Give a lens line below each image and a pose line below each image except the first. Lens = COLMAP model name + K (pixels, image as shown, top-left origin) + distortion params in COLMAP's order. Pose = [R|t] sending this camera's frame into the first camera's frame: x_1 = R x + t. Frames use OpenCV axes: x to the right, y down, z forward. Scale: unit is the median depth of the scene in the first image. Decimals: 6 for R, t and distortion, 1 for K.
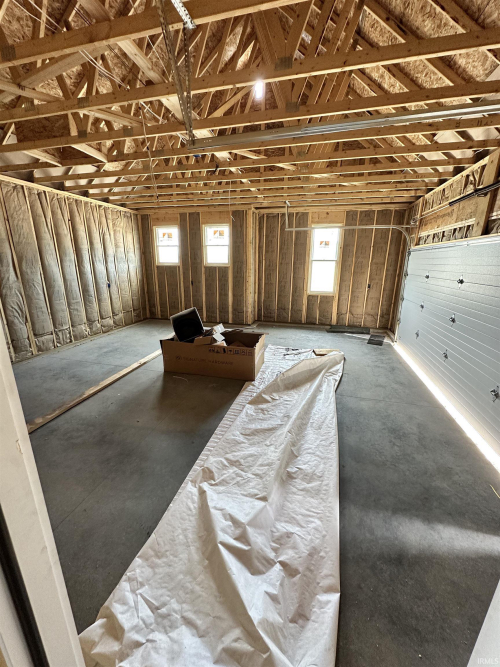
lens RADIAL K [[266.9, 0, 249.1], [0, 266.9, 333.5], [0, 0, 1]] dist [-0.002743, 0.000187]
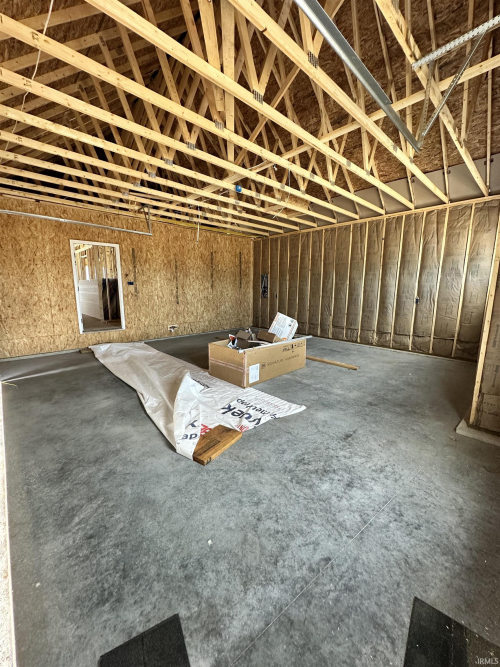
lens RADIAL K [[266.9, 0, 248.6], [0, 266.9, 334.2], [0, 0, 1]] dist [-0.002743, 0.000187]
pose [[-0.533445, 0.130448, -0.835715, 0.658744], [-0.235933, 0.925873, 0.295120, -0.264369], [0.812263, 0.354603, -0.463125, 1.266435]]
